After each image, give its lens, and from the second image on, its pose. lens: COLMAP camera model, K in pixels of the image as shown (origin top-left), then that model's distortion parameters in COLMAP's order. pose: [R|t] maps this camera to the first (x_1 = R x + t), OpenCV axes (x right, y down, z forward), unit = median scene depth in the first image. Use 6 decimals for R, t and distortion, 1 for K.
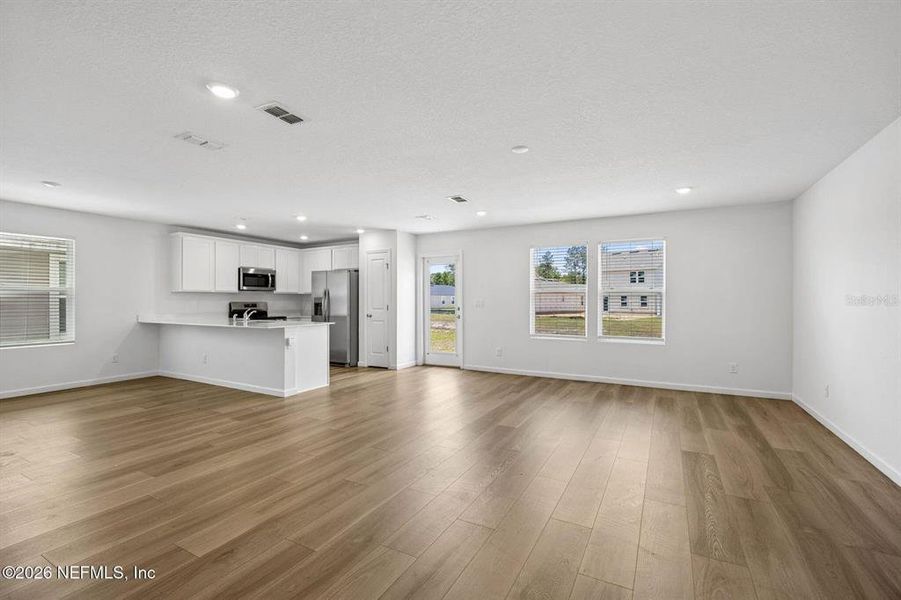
lens RADIAL K [[402.8, 0, 445.7], [0, 402.8, 300.1], [0, 0, 1]] dist [0.001391, 0.000169]
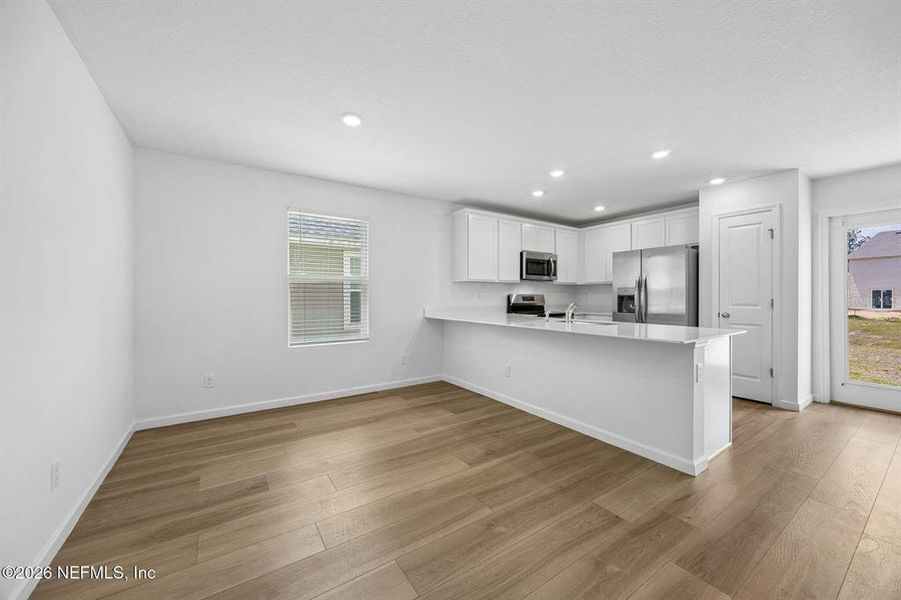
lens RADIAL K [[341.8, 0, 451.3], [0, 341.8, 298.4], [0, 0, 1]] dist [-0.001866, -0.000335]
pose [[0.895639, 0.004163, -0.444762, -0.344408], [-0.000752, 0.999969, 0.007846, 0.008047], [0.444781, -0.006693, 0.895614, 0.334670]]
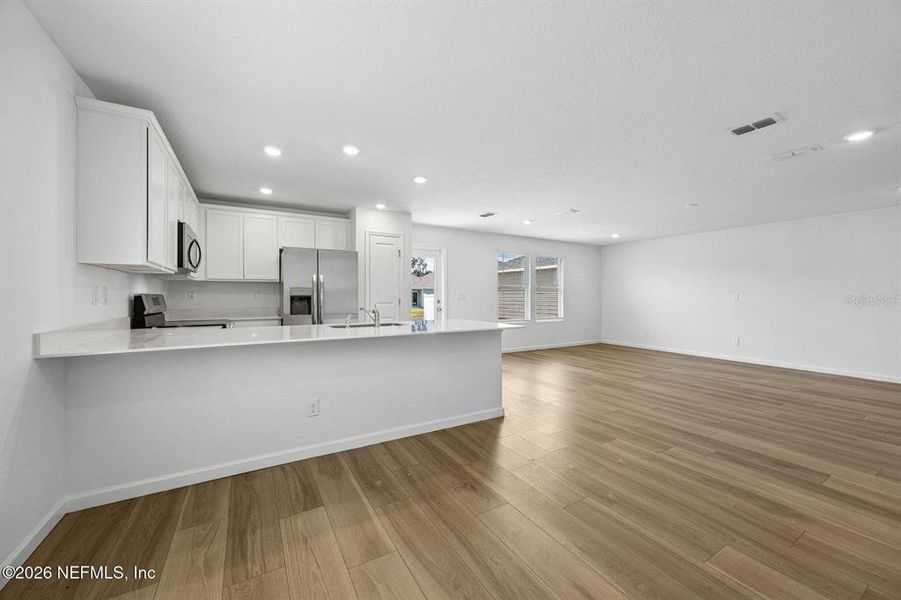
lens RADIAL K [[341.8, 0, 451.3], [0, 341.8, 298.4], [0, 0, 1]] dist [-0.001866, -0.000335]
pose [[0.500958, -0.002885, 0.865467, -0.723768], [-0.002696, 0.999984, 0.004894, 0.007599], [-0.865467, -0.004786, 0.500943, 0.535007]]
